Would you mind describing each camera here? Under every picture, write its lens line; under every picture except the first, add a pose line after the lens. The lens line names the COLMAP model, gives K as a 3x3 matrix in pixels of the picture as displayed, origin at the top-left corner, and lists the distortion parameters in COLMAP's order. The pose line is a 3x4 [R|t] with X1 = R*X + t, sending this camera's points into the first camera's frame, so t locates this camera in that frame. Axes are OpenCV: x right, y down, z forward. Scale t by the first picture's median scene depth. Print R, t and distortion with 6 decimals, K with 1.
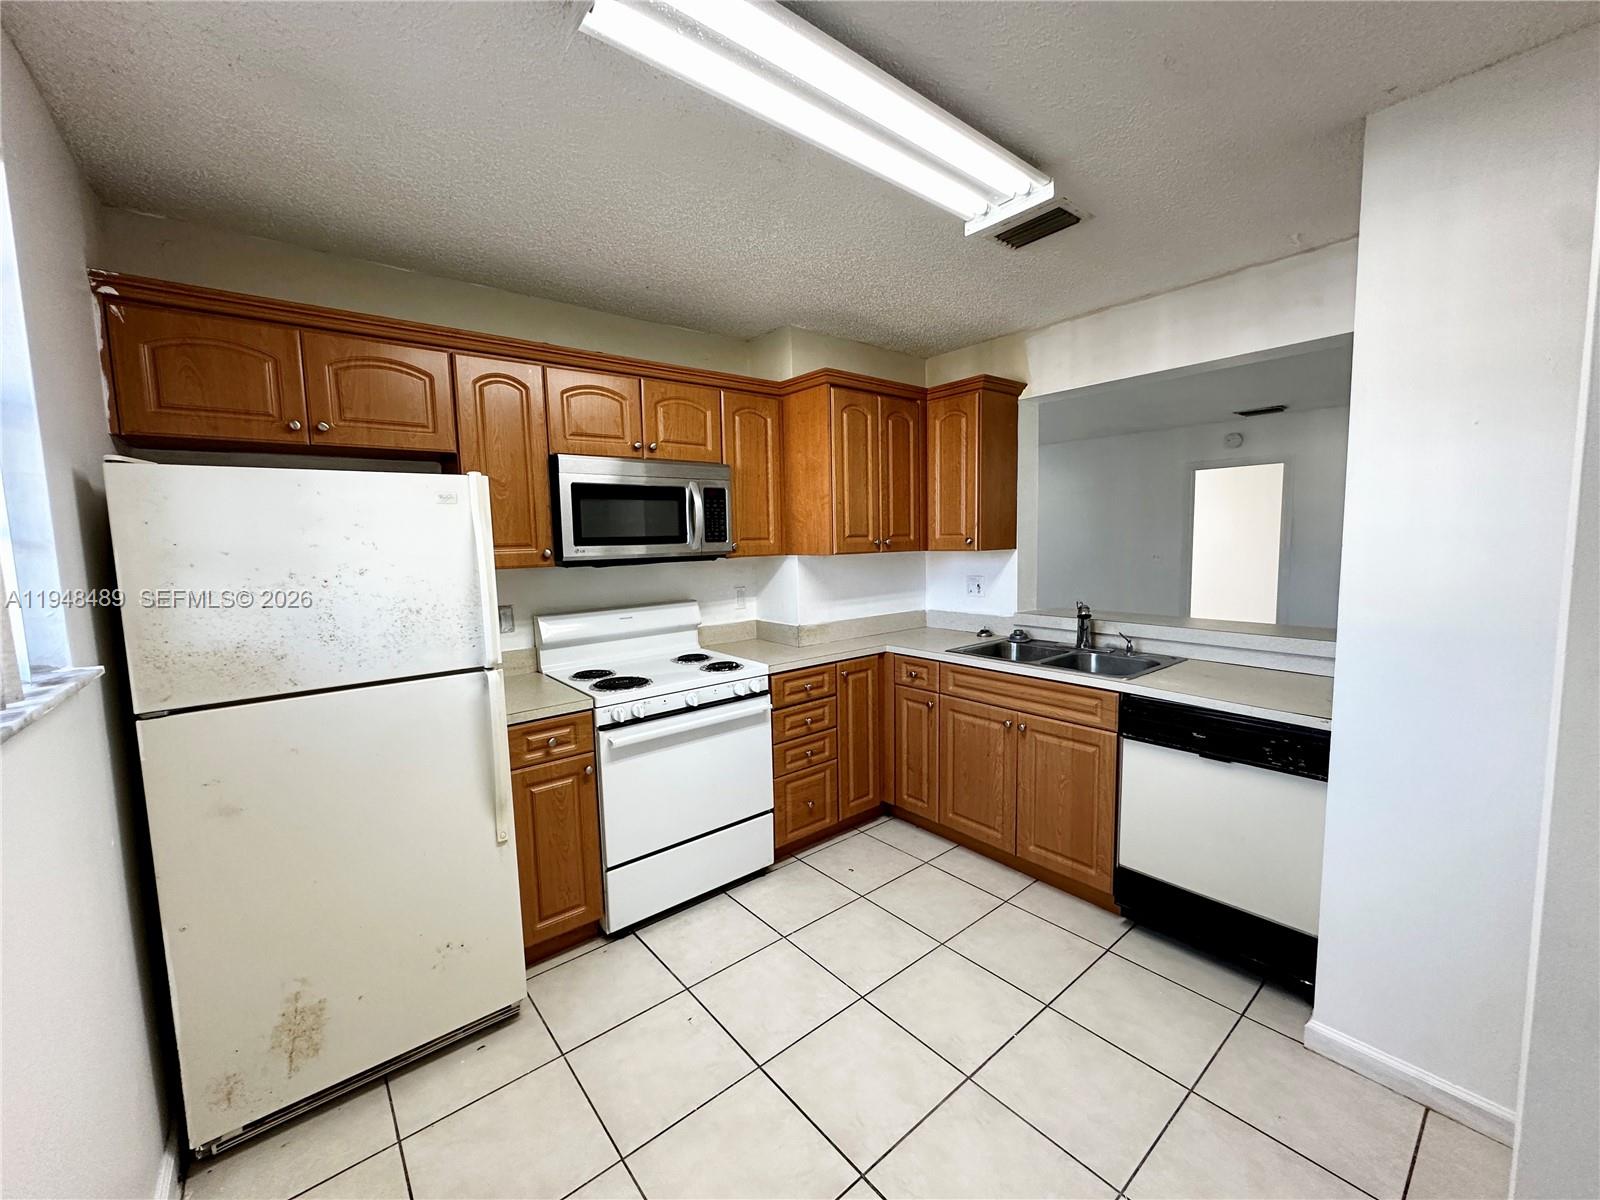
lens RADIAL K [[634.2, 0, 797.7], [0, 634.2, 593.0], [0, 0, 1]] dist [-0.003426, 0.000239]
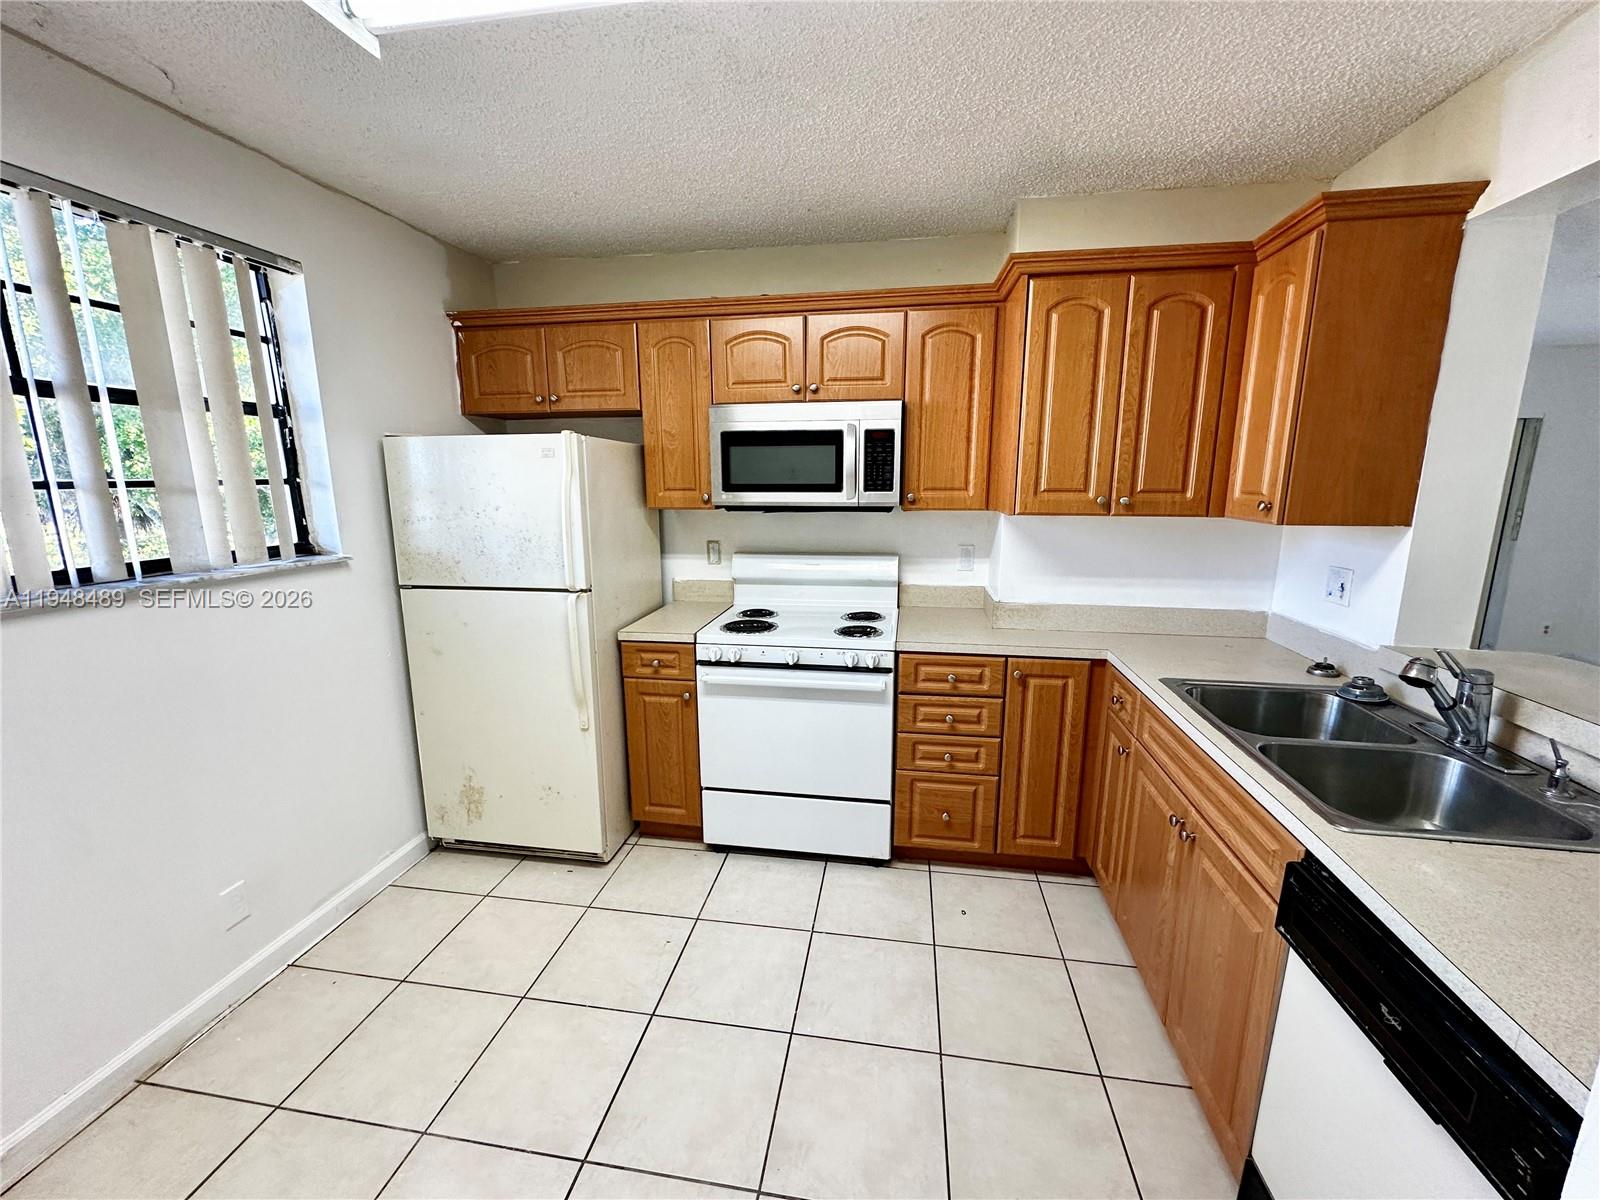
lens RADIAL K [[634.2, 0, 797.7], [0, 634.2, 593.0], [0, 0, 1]] dist [-0.003426, 0.000239]
pose [[0.662465, 0.158239, -0.732188, 0.469303], [-0.078779, 0.986731, 0.141973, -0.058426], [0.744938, -0.036371, 0.666141, 0.326327]]
